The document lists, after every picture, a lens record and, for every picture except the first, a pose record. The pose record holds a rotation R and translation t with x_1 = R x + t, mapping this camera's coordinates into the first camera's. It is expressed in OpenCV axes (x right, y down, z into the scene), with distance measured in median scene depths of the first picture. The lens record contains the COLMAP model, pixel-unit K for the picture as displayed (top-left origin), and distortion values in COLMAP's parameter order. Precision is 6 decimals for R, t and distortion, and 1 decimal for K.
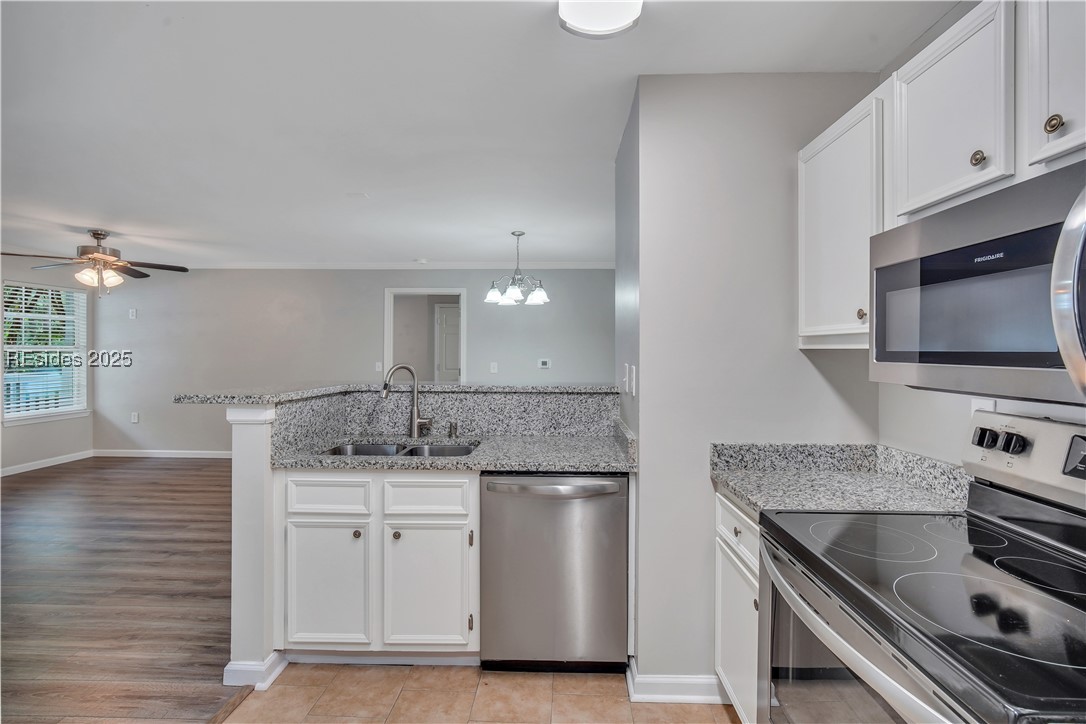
lens RADIAL K [[483.1, 0, 553.9], [0, 483.1, 352.6], [0, 0, 1]] dist [-0.012249, 0.000417]
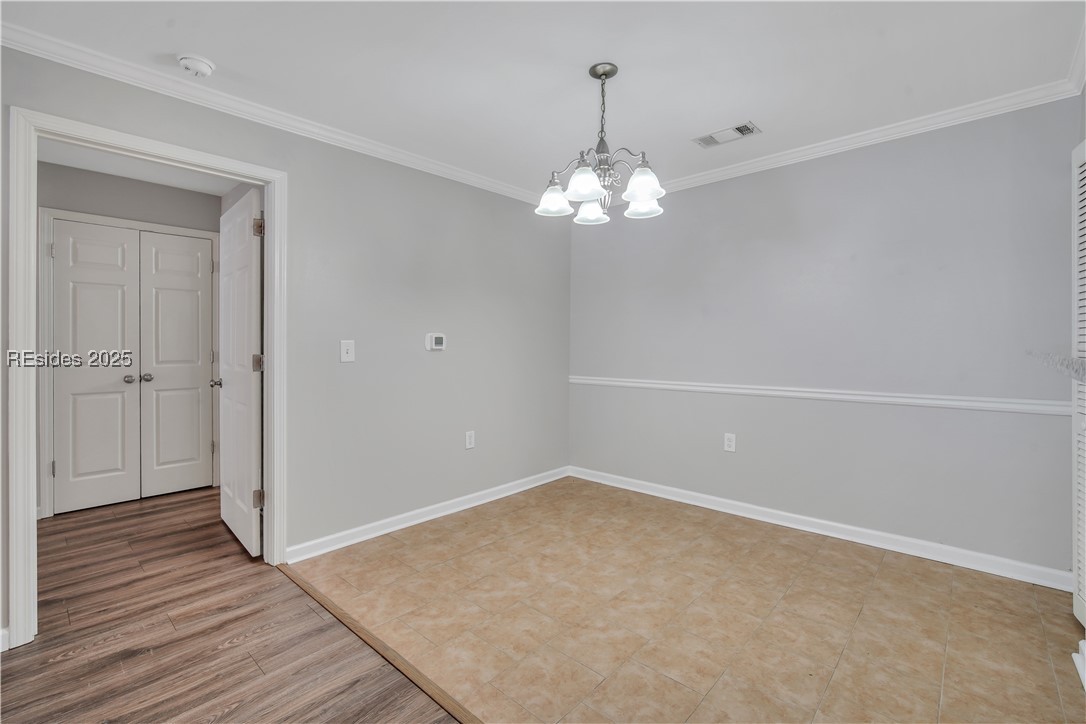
lens RADIAL K [[479.3, 0, 550.2], [0, 479.3, 345.9], [0, 0, 1]] dist [-0.014531, 0.004528]
pose [[0.652788, -0.008970, 0.757488, -0.520634], [0.005861, 0.999960, 0.006790, 0.035406], [-0.757518, 0.000007, 0.652814, 0.773602]]
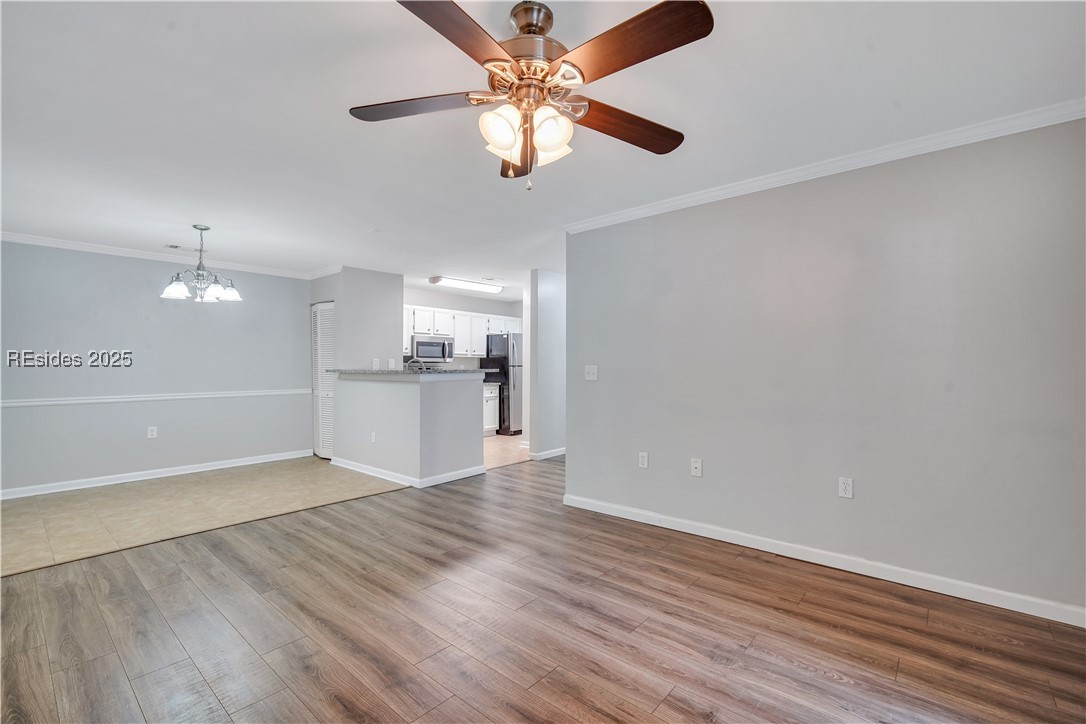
lens RADIAL K [[471.8, 0, 549.5], [0, 471.8, 359.2], [0, 0, 1]] dist [-0.017639, 0.004998]
pose [[-0.774883, 0.004524, 0.632089, -1.300664], [-0.001482, 0.999959, -0.008975, 0.026432], [-0.632103, -0.007891, -0.774844, 1.387346]]
